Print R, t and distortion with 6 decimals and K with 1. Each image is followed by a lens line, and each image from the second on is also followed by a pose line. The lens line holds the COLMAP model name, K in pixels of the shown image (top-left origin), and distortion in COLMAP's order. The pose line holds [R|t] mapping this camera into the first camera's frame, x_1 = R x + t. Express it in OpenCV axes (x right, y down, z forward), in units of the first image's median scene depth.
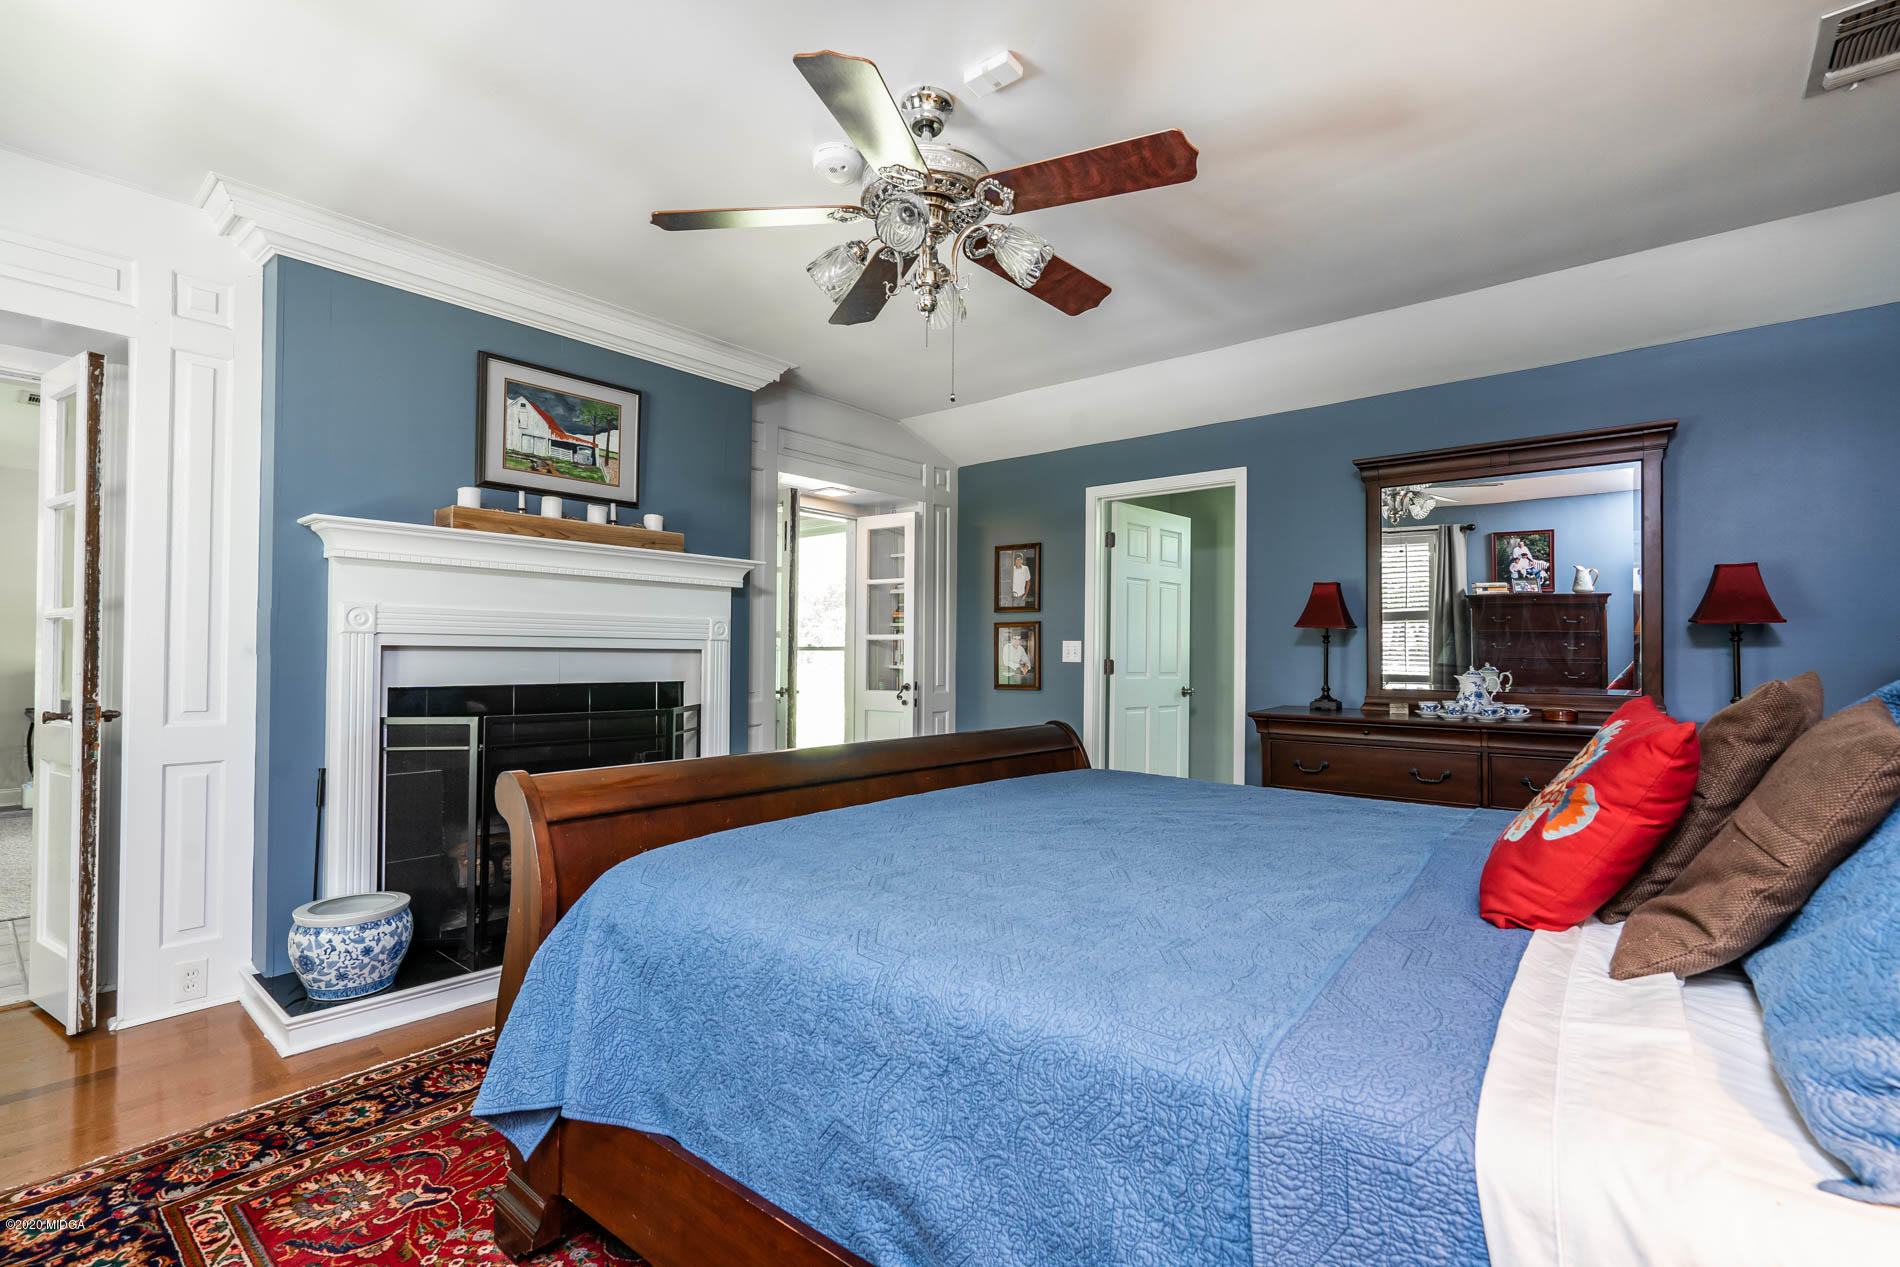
lens RADIAL K [[867.8, 0, 946.3], [0, 867.8, 639.9], [0, 0, 1]] dist [-0.003940, 0.001447]
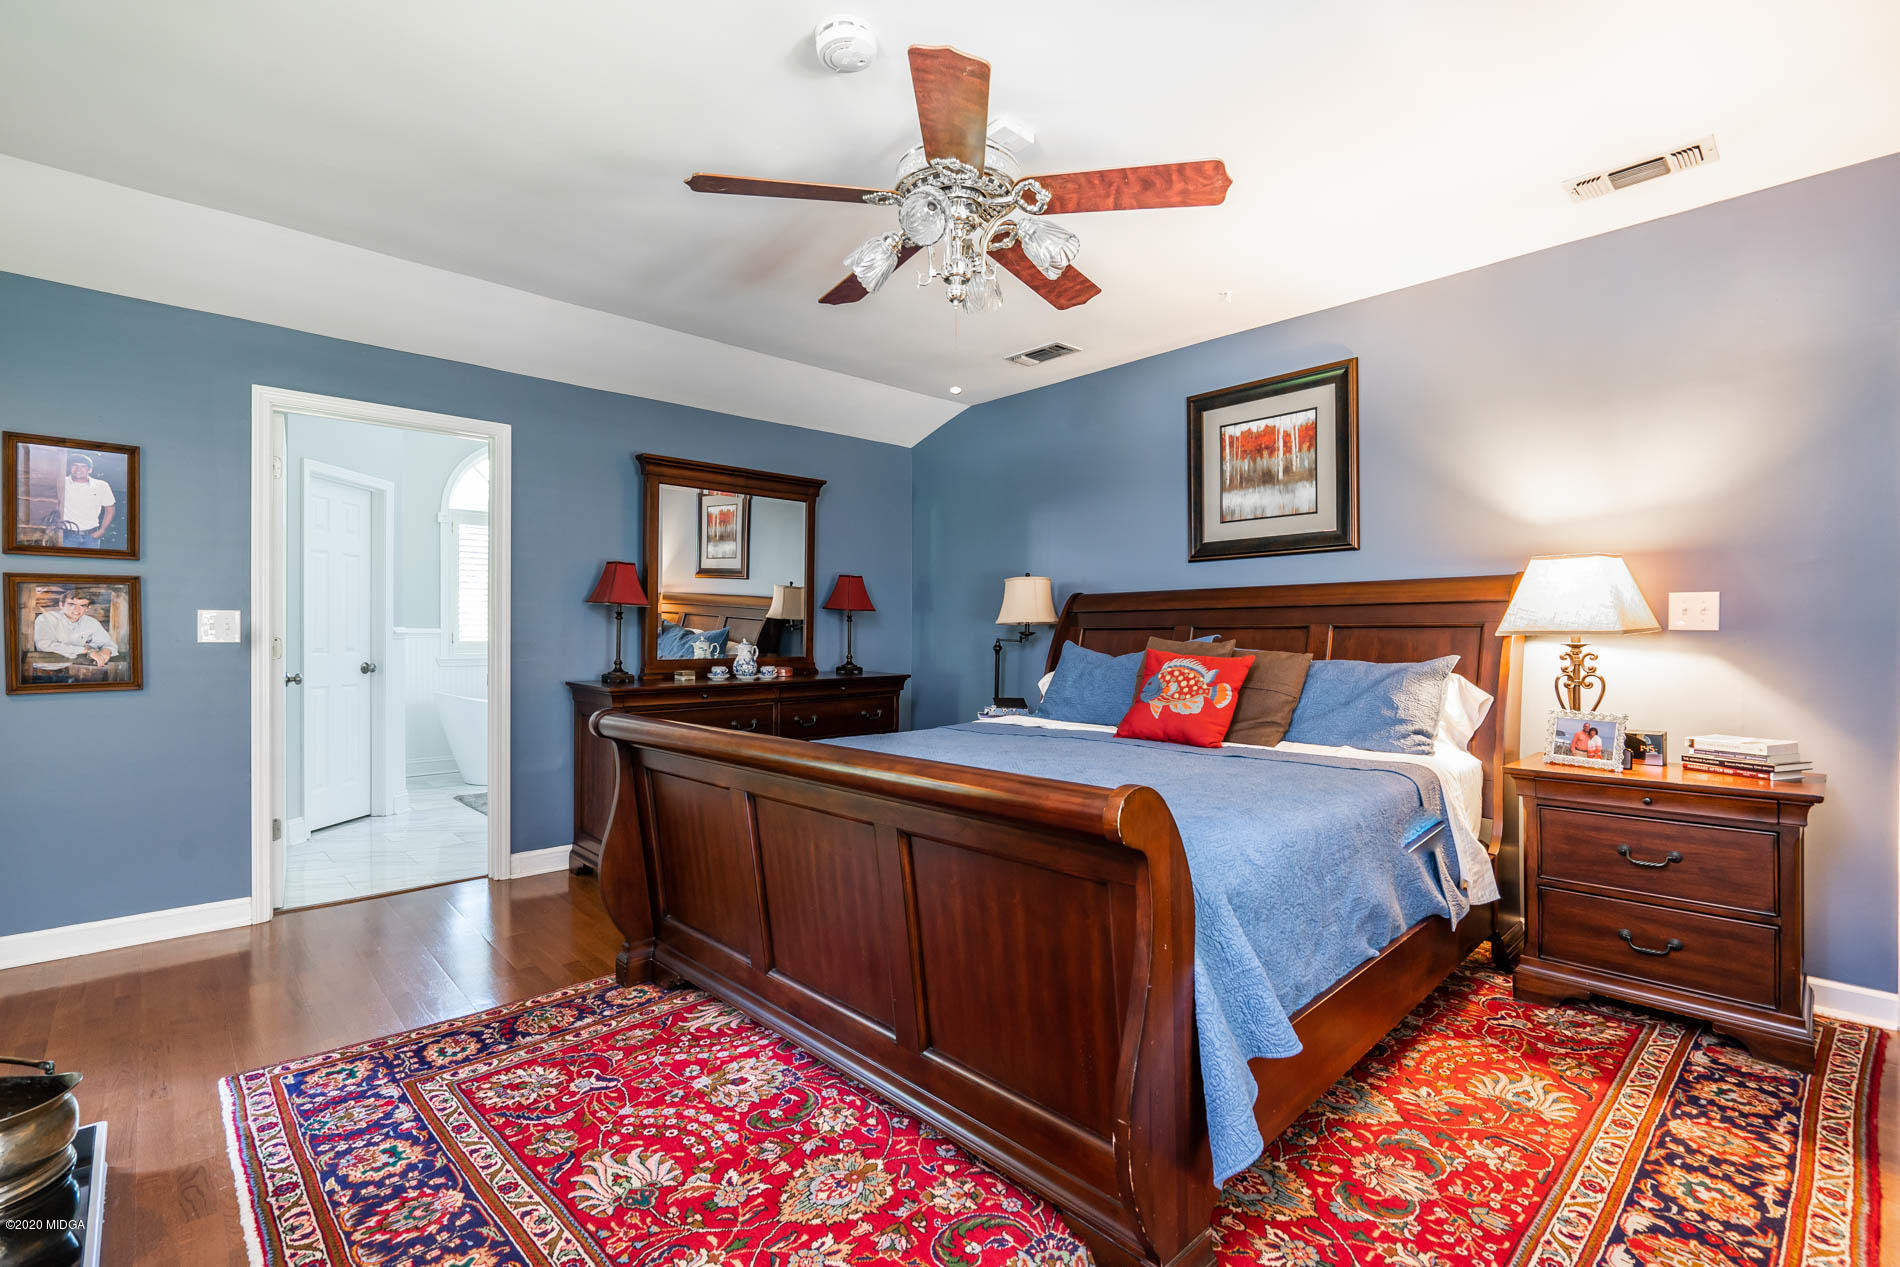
lens RADIAL K [[867.8, 0, 946.0], [0, 867.8, 634.3], [0, 0, 1]] dist [-0.003940, 0.001447]
pose [[0.118312, -0.004885, 0.992965, -0.428259], [-0.016349, 0.999843, 0.006867, 0.006118], [-0.992842, -0.017047, 0.118213, 0.361016]]
